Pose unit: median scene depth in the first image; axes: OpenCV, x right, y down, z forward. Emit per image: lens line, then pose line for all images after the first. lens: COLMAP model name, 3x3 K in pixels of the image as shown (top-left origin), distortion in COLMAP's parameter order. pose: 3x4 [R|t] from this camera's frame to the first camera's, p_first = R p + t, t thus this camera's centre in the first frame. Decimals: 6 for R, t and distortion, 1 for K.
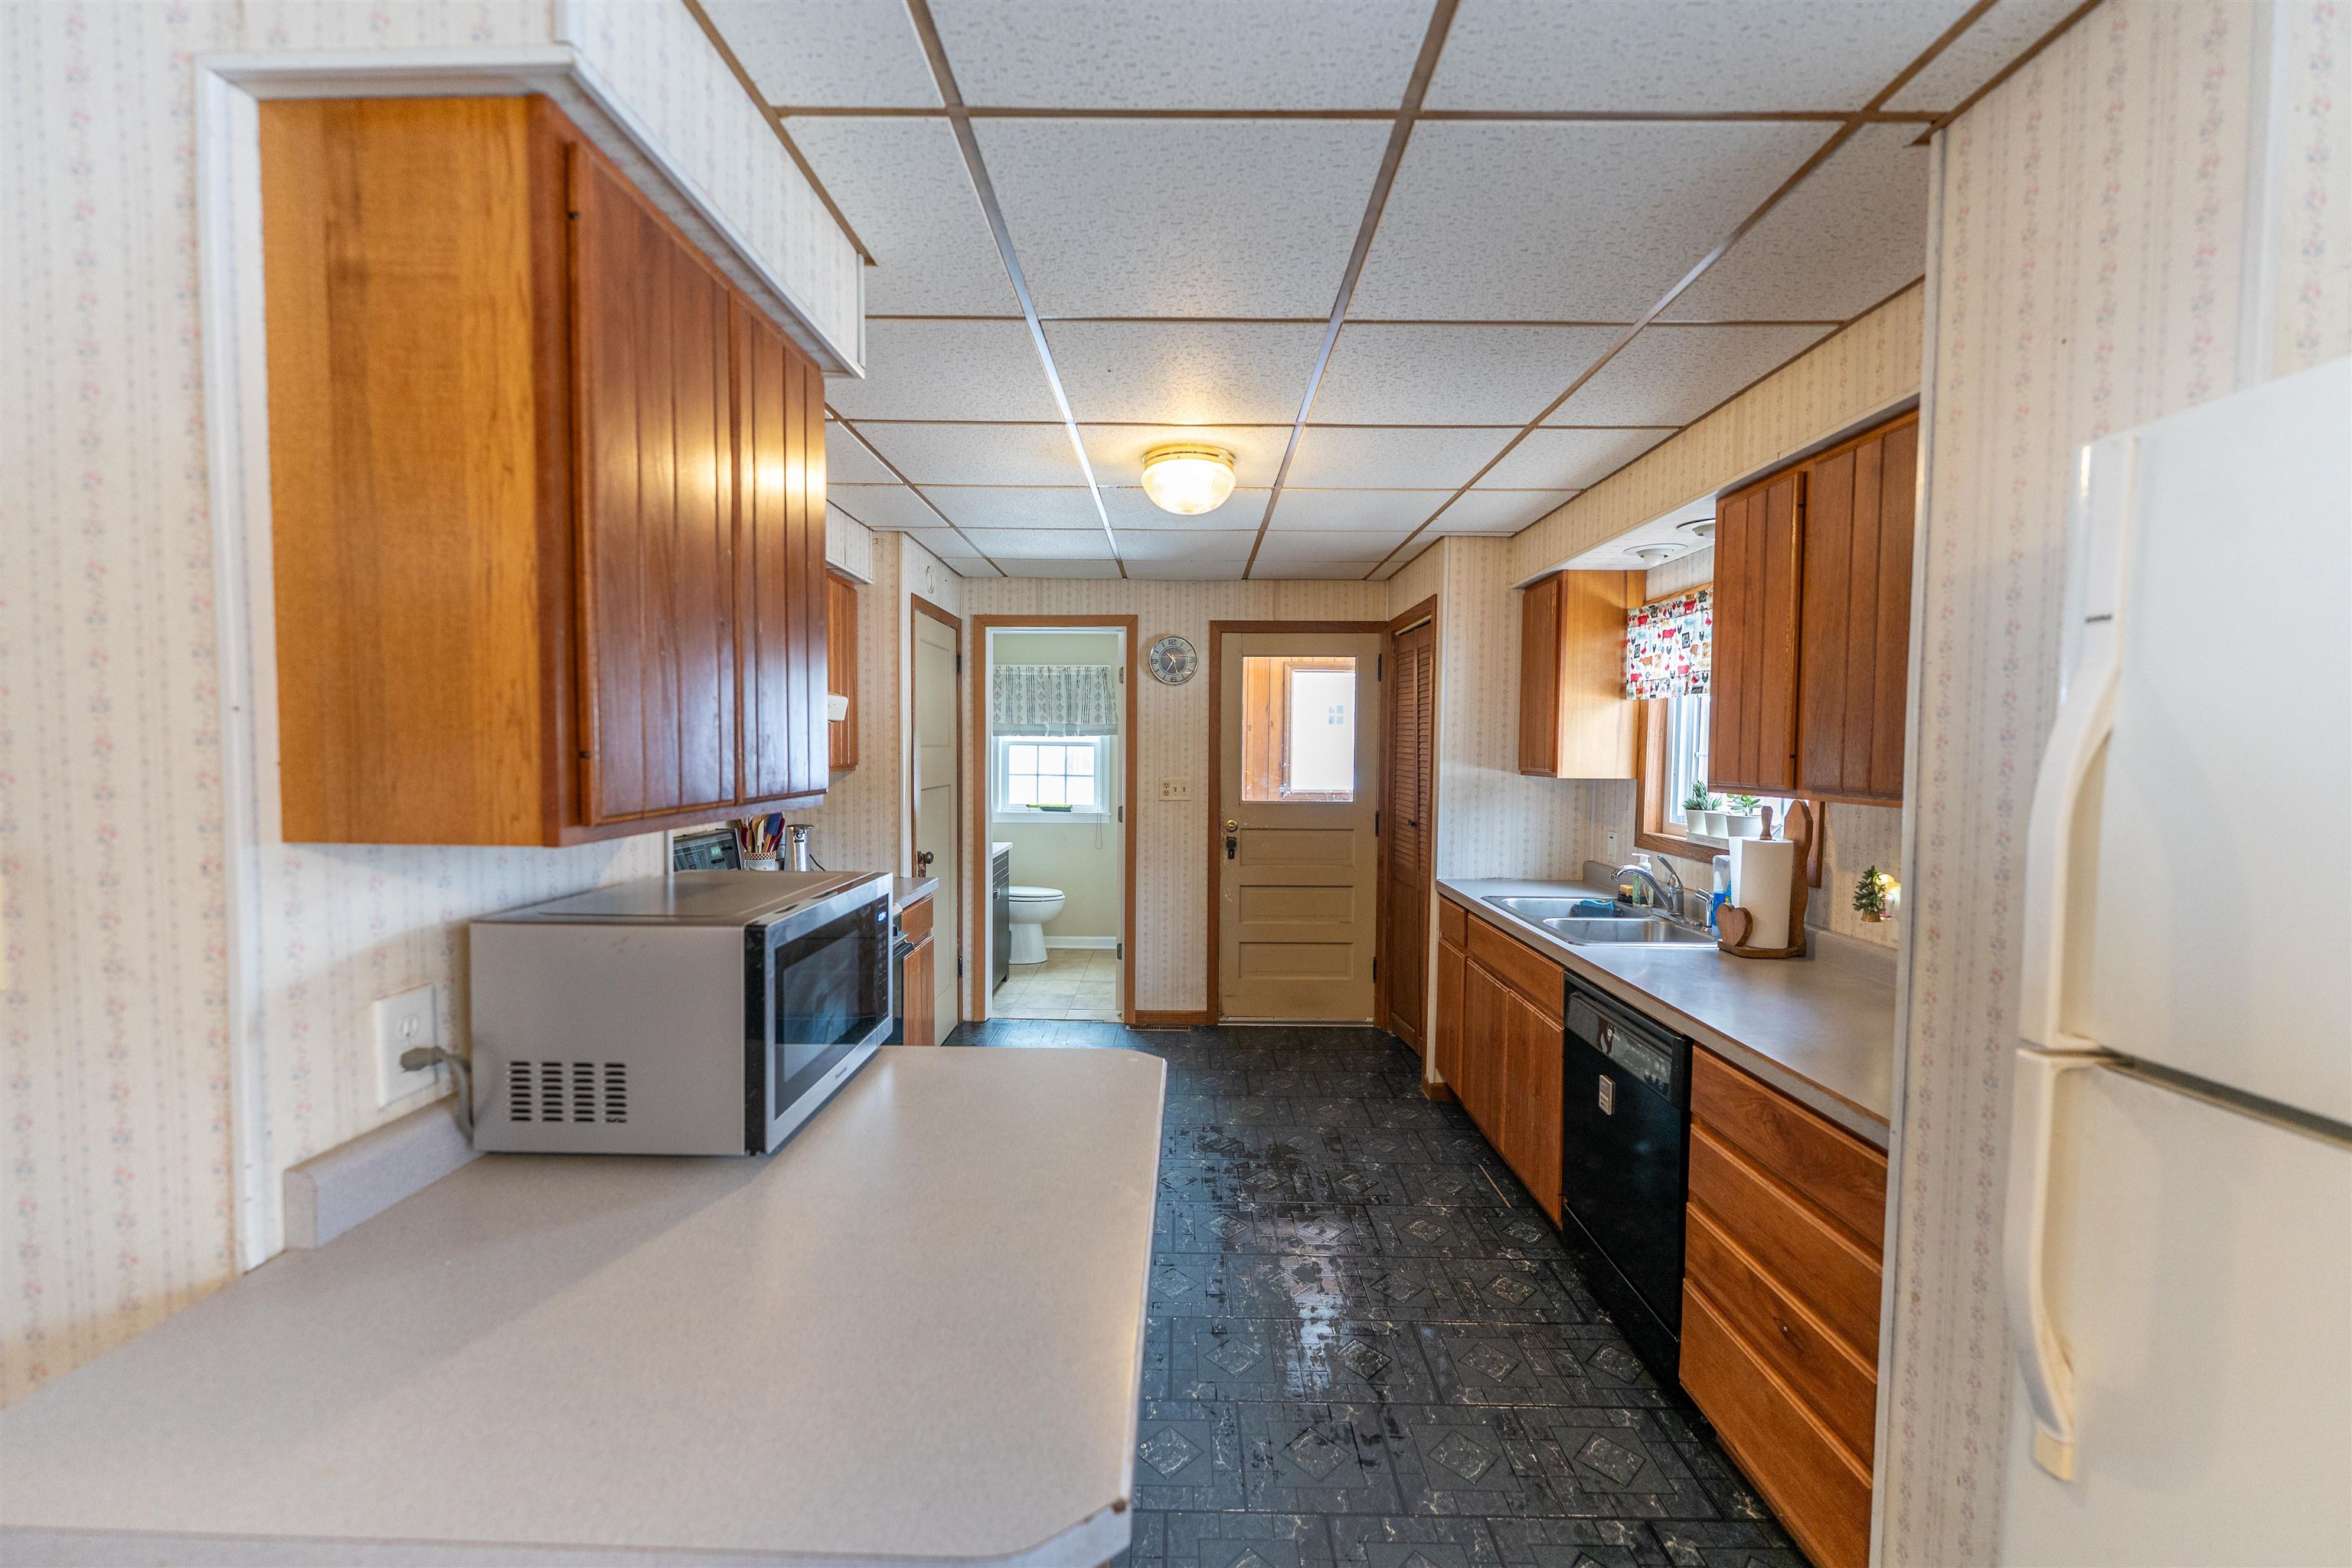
lens RADIAL K [[938.2, 0, 1181.1], [0, 938.2, 787.2], [0, 0, 1]] dist [-0.001933, -0.000507]
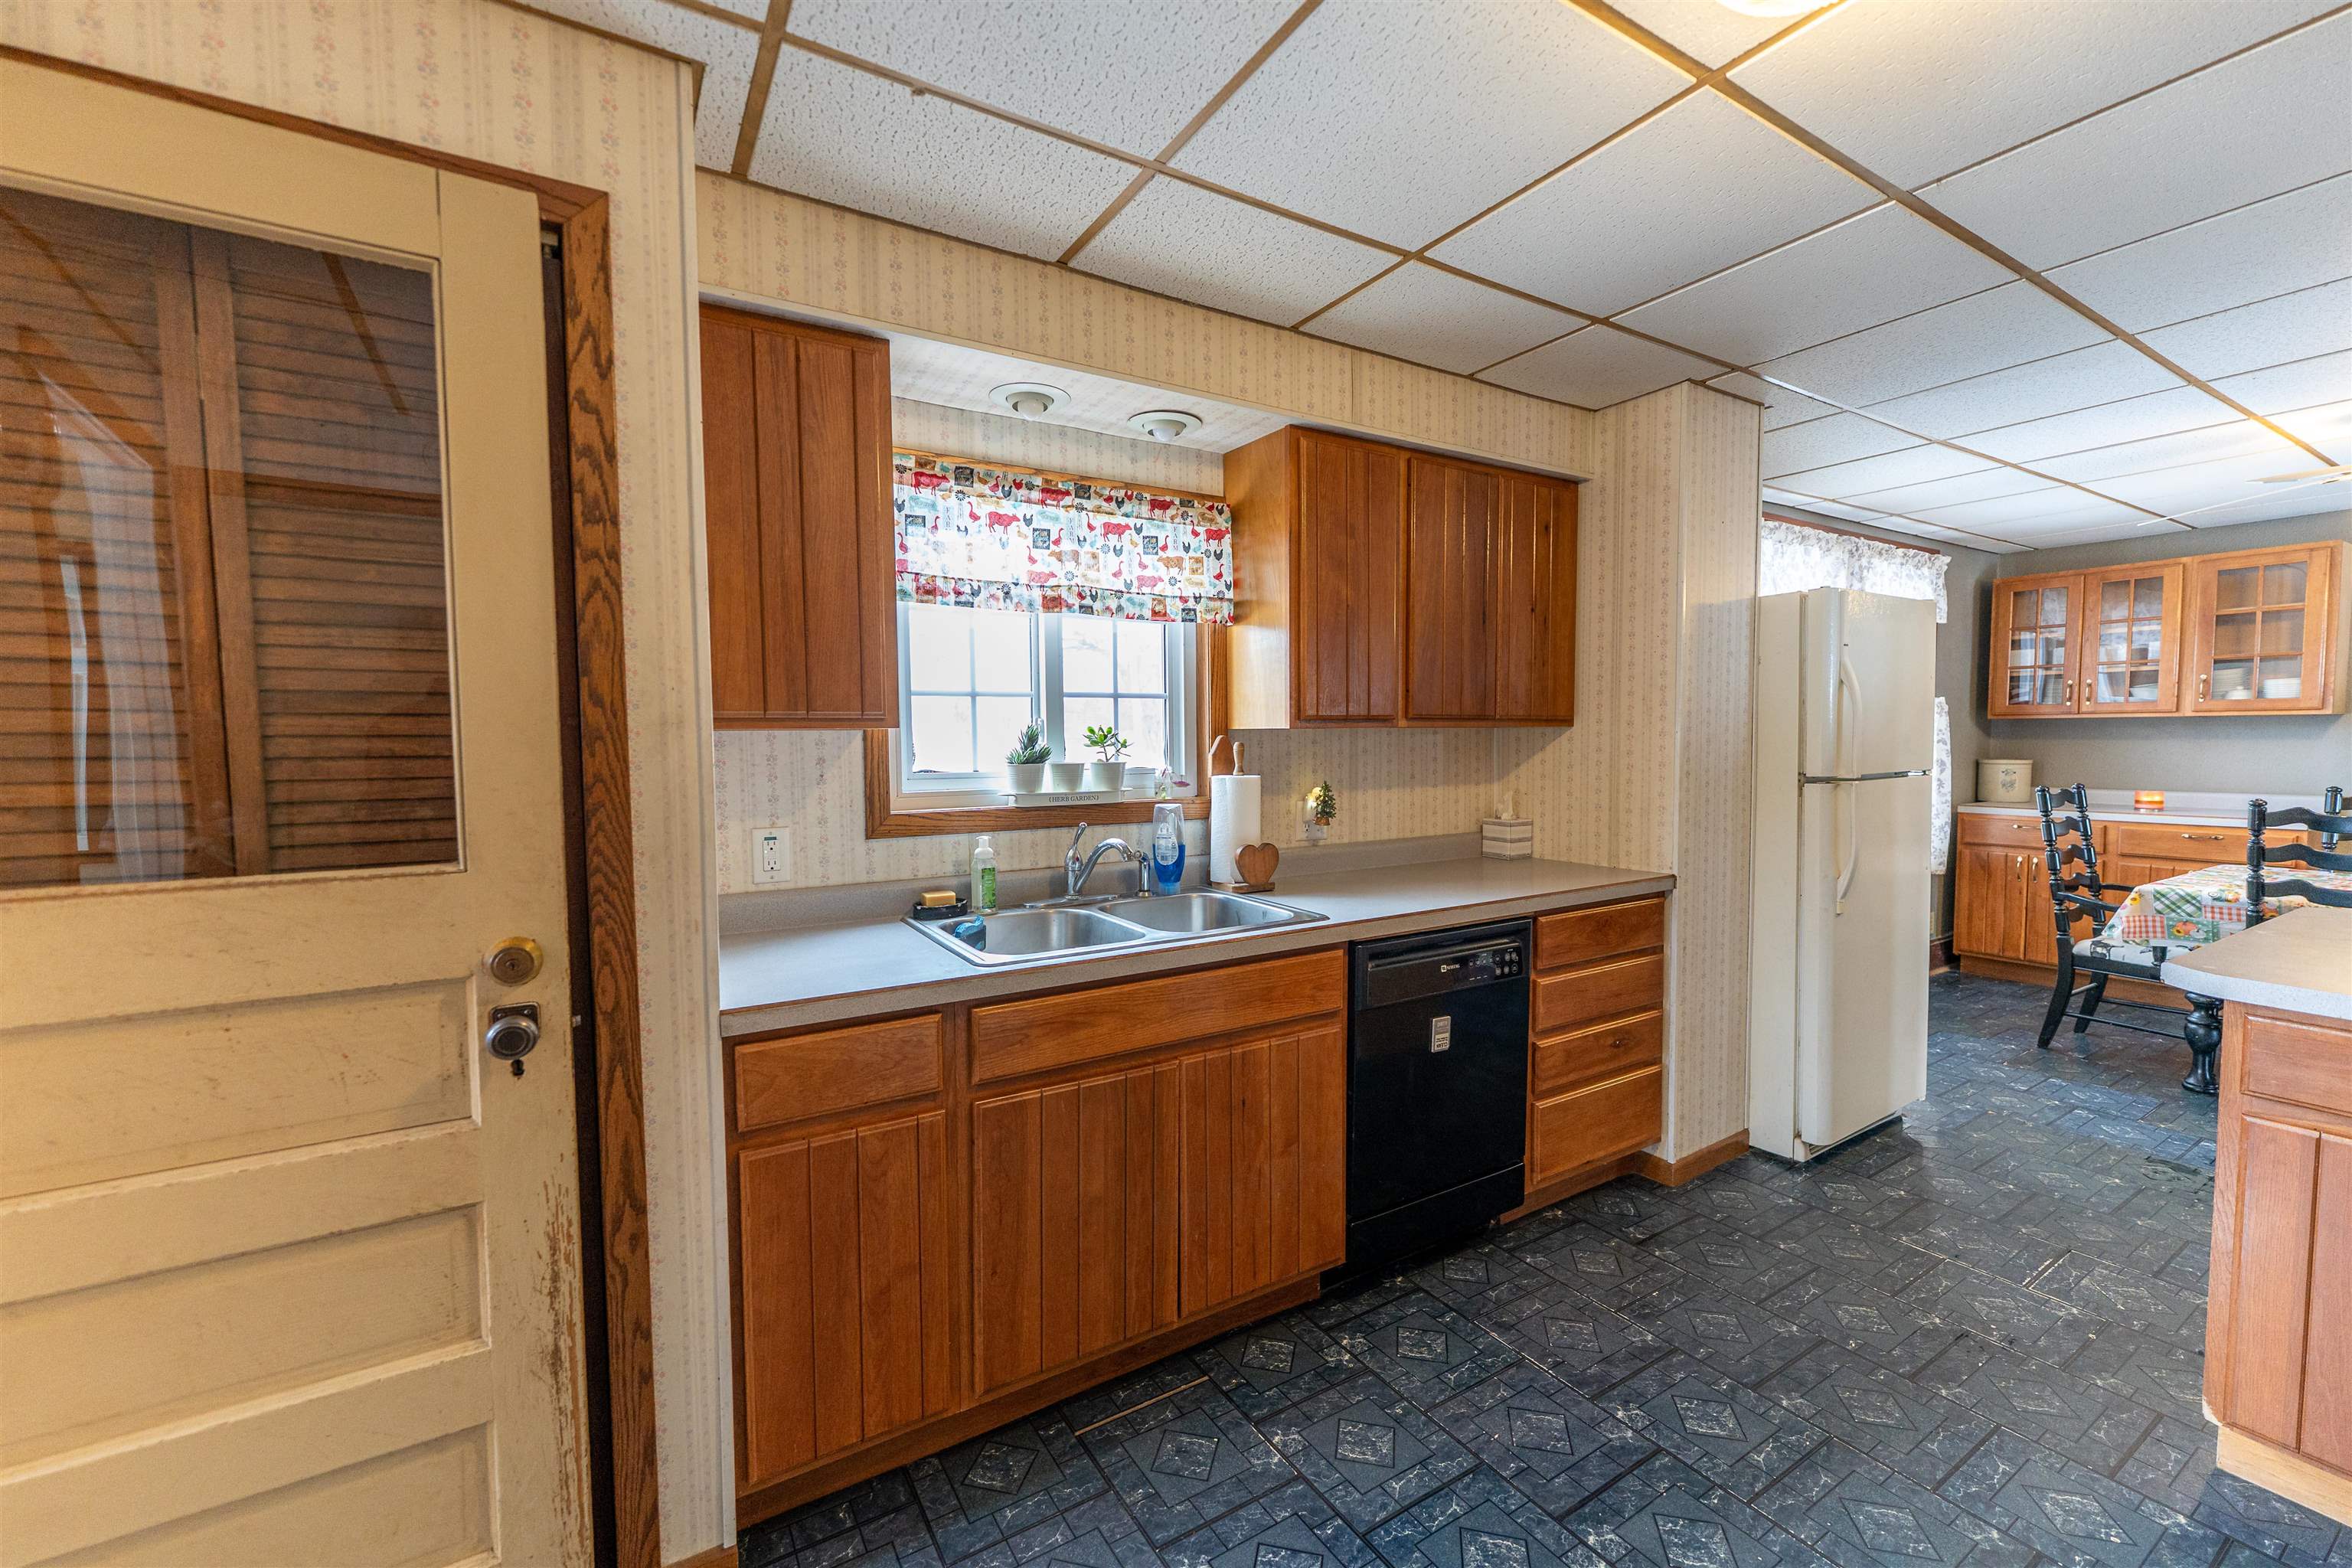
lens RADIAL K [[953.3, 0, 1171.7], [0, 953.3, 789.1], [0, 0, 1]] dist [-0.000957, -0.000605]
pose [[-0.522551, -0.052806, 0.850971, -0.344133], [0.041987, 0.995275, 0.087543, -0.036873], [-0.851573, 0.081476, -0.517865, 2.551723]]
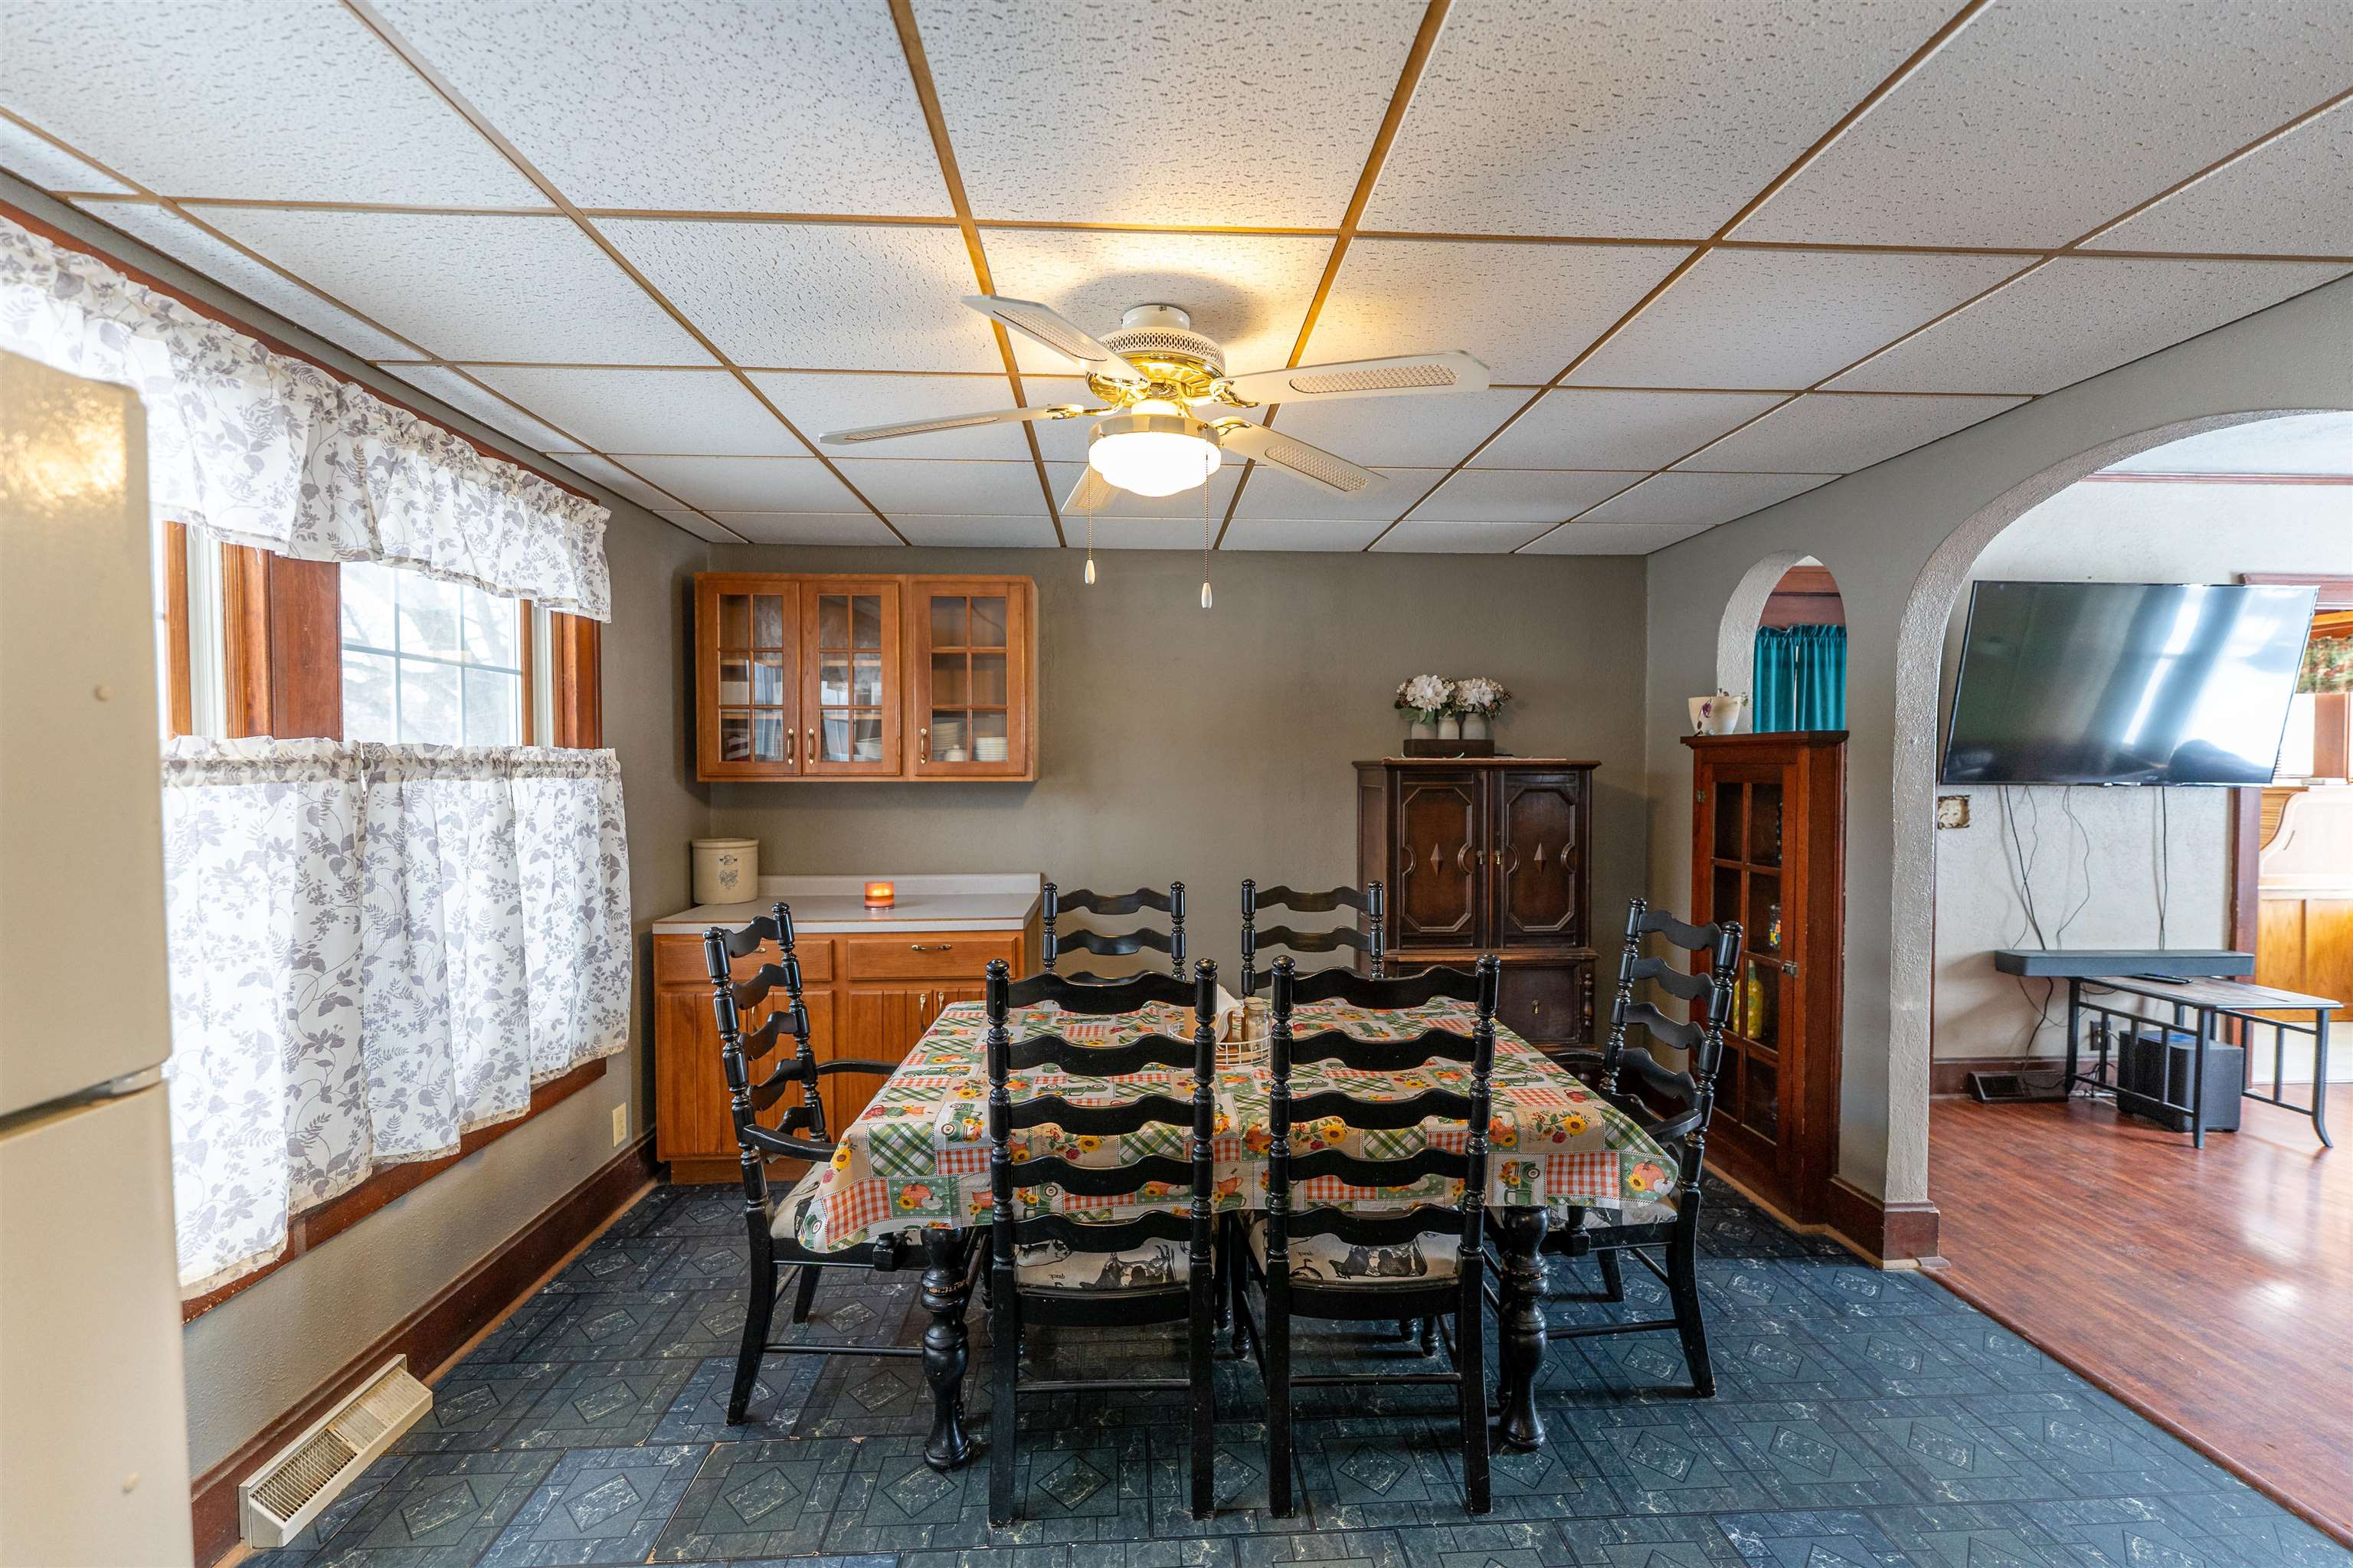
lens RADIAL K [[953.7, 0, 1172.2], [0, 953.7, 789.1], [0, 0, 1]] dist [-0.000957, -0.000605]
pose [[-0.998640, -0.007691, -0.051572, 0.024881], [-0.011349, 0.997411, 0.071016, -0.023148], [0.050892, 0.071505, -0.996141, 0.638991]]
